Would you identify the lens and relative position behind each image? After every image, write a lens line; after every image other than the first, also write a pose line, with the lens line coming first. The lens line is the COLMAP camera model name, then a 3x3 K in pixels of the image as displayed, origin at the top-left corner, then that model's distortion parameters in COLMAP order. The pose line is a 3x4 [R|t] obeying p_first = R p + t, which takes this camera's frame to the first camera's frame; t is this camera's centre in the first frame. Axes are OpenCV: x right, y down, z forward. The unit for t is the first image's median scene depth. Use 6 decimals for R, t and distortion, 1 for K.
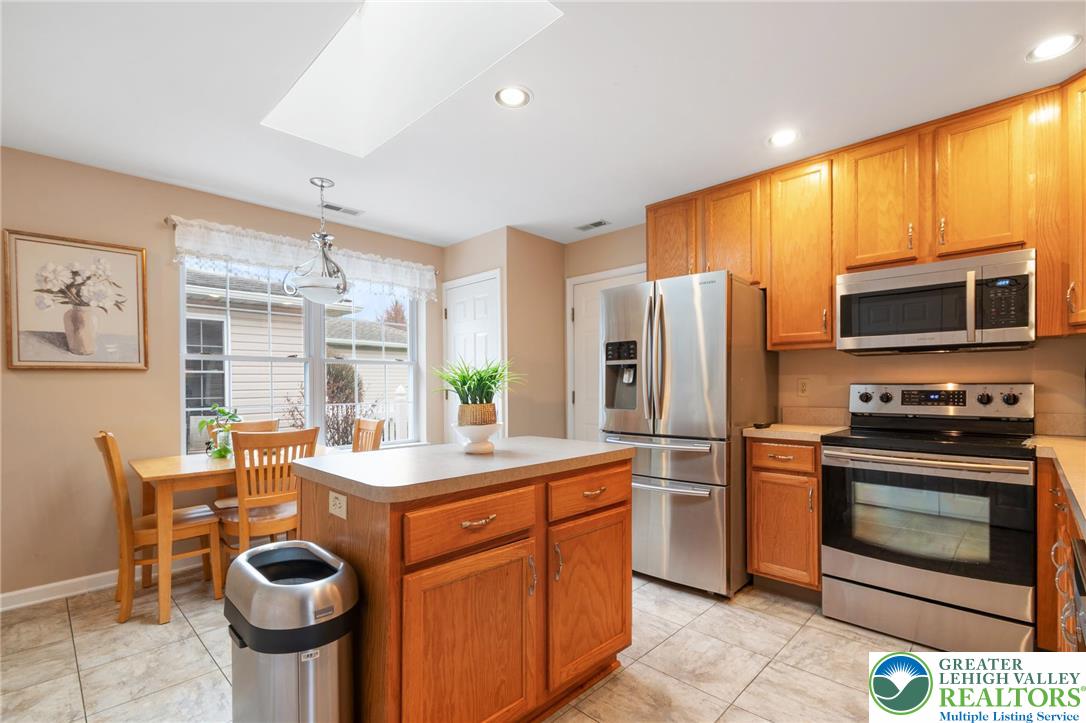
lens RADIAL K [[493.4, 0, 567.4], [0, 493.4, 386.9], [0, 0, 1]] dist [0.011111, -0.003962]
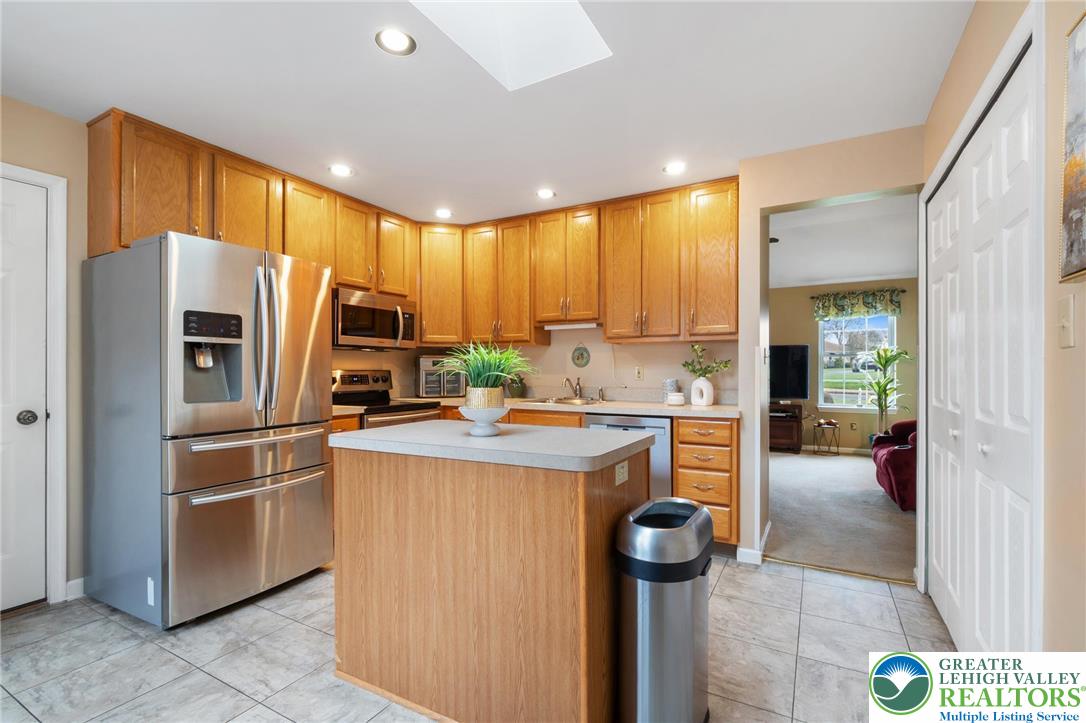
lens RADIAL K [[493.4, 0, 531.6], [0, 493.4, 367.1], [0, 0, 1]] dist [0.011111, -0.003962]
pose [[-0.219234, 0.012256, 0.975595, -0.871706], [0.006548, 0.999917, -0.011090, 0.003752], [-0.975650, 0.003957, -0.219296, 0.816666]]
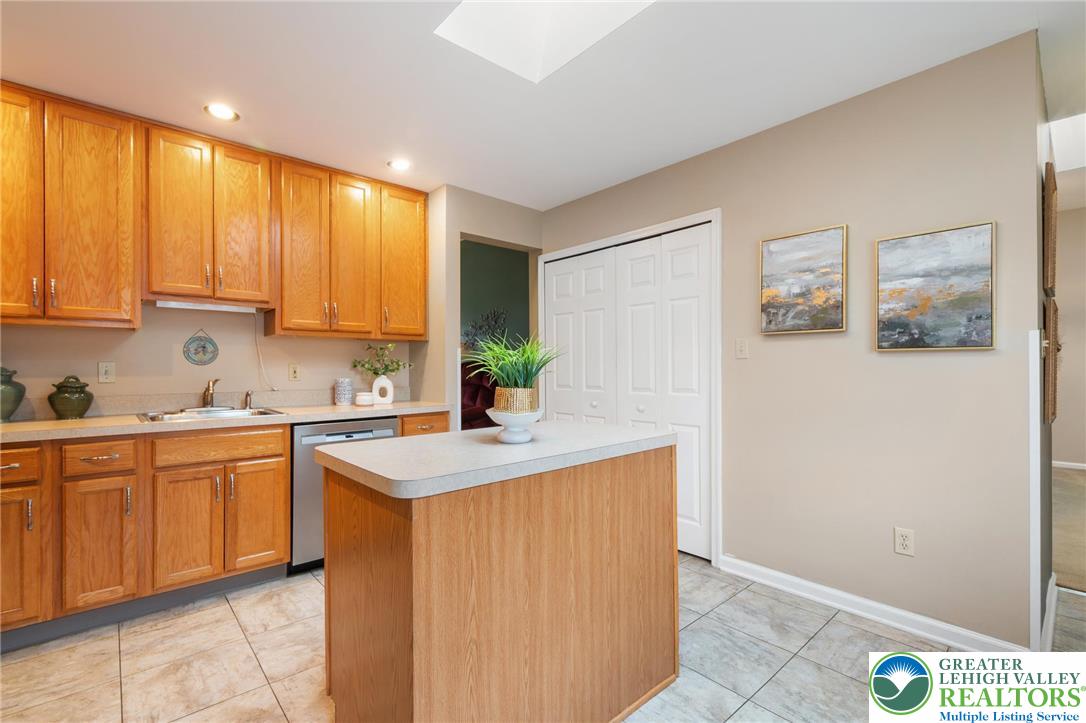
lens RADIAL K [[493.4, 0, 547.1], [0, 493.4, 370.7], [0, 0, 1]] dist [0.011111, -0.003962]
pose [[-0.996133, 0.007812, 0.087511, -0.233745], [0.008531, 0.999933, 0.007840, -0.001498], [-0.087444, 0.008557, -0.996133, 1.373993]]
